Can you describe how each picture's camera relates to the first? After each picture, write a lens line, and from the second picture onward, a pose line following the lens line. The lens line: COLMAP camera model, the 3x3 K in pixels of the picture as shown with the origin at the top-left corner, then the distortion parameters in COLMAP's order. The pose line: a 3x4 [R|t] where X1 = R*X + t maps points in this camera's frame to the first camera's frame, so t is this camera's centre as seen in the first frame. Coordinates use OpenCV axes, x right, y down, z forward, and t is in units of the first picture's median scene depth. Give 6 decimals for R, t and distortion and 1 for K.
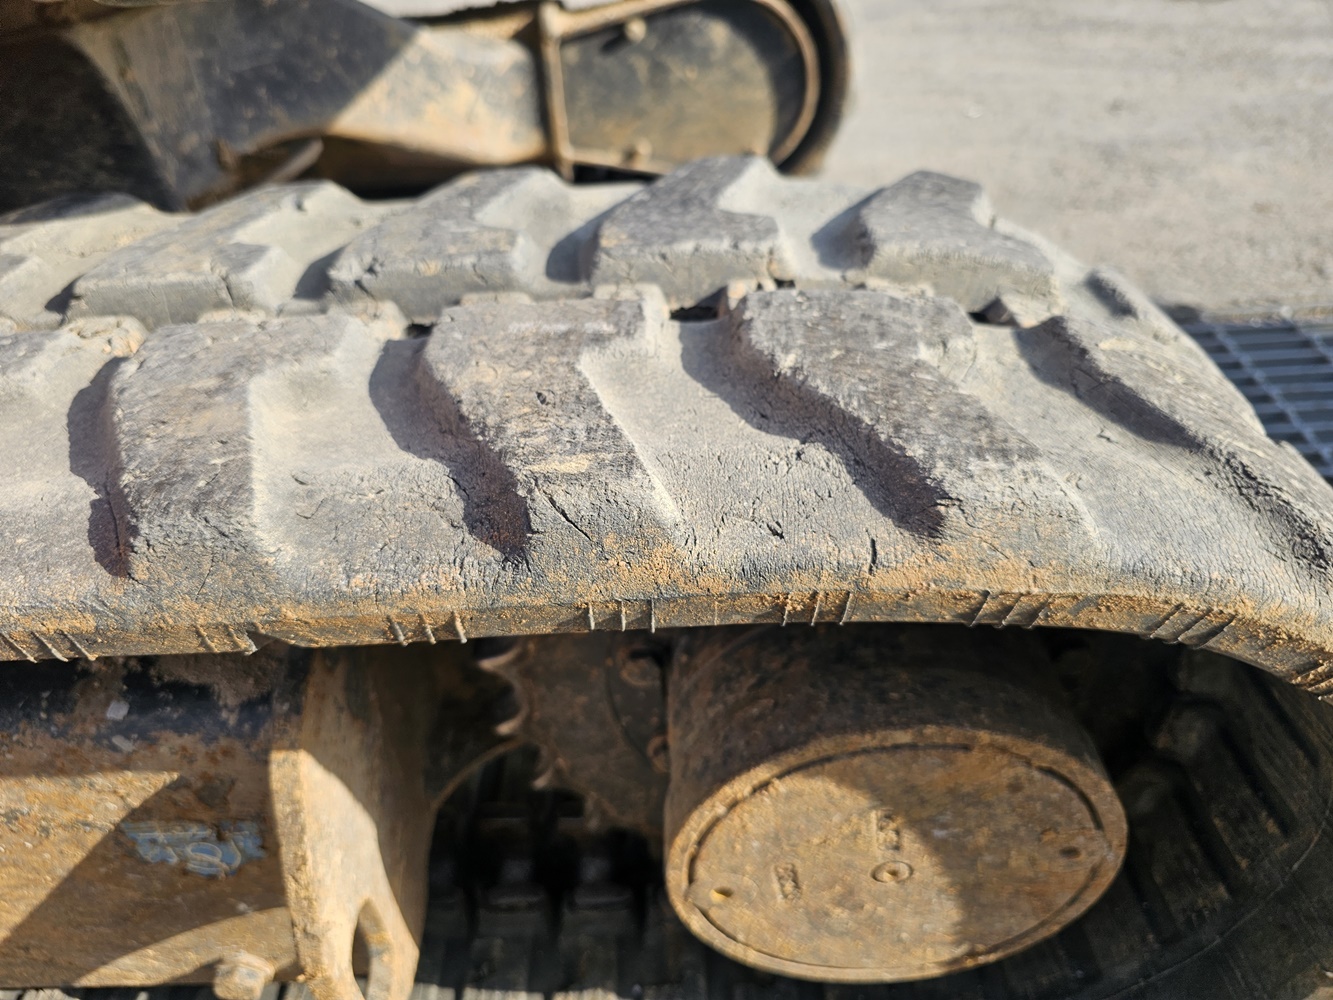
lens RADIAL K [[890.7, 0, 666.8], [0, 890.7, 494.0], [0, 0, 1]] dist [0.054722, -0.037004]
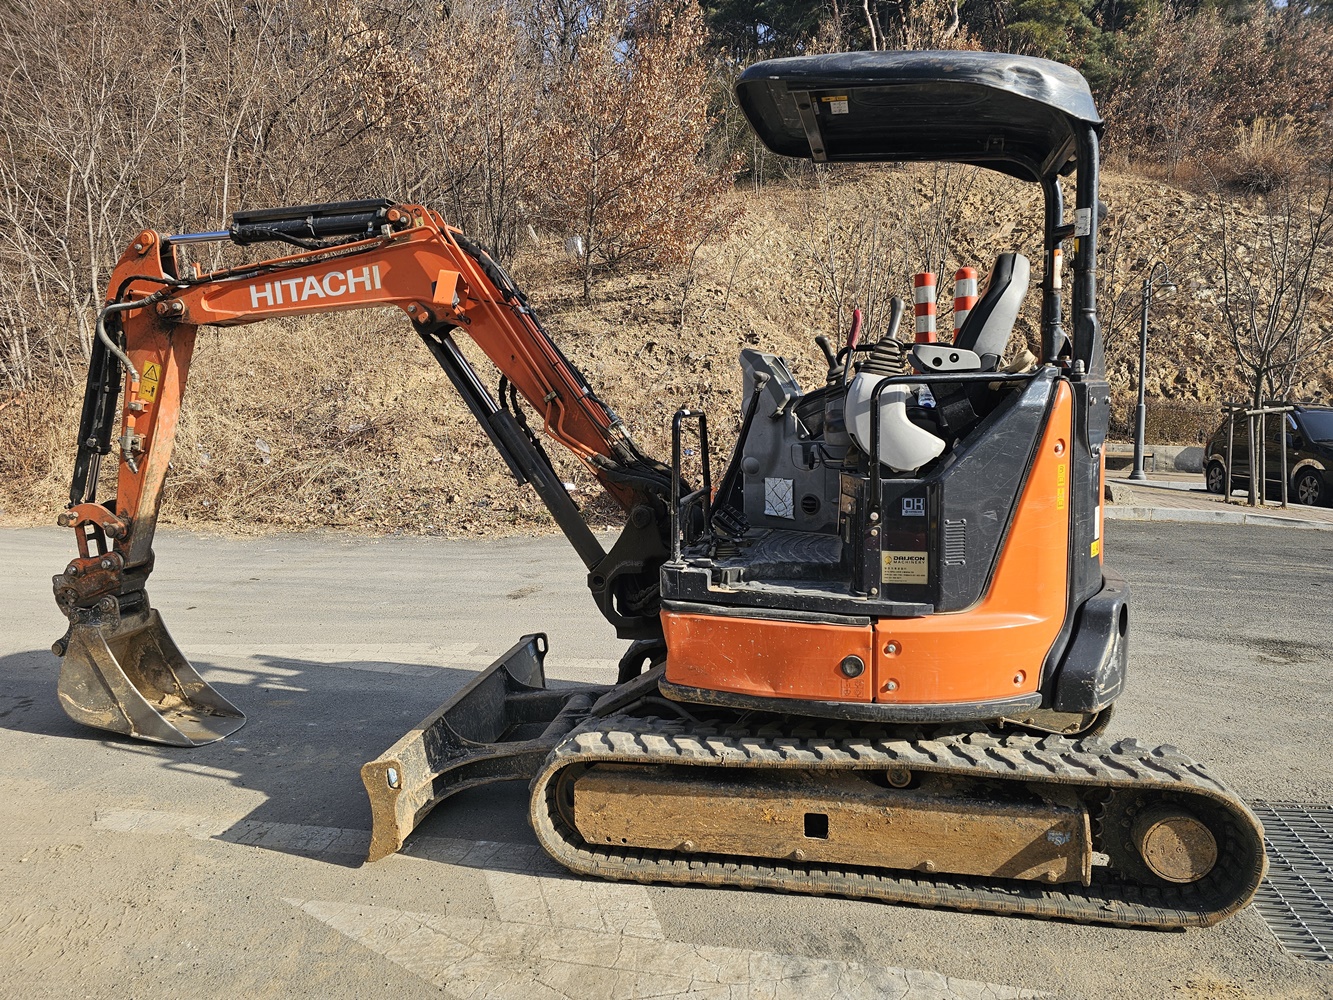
lens RADIAL K [[890.7, 0, 671.1], [0, 890.7, 502.8], [0, 0, 1]] dist [0.054722, -0.037004]
pose [[0.984308, 0.049823, -0.169280, -0.595975], [-0.131715, 0.845833, -0.516931, 0.541416], [0.117428, 0.531116, 0.839122, -1.565685]]
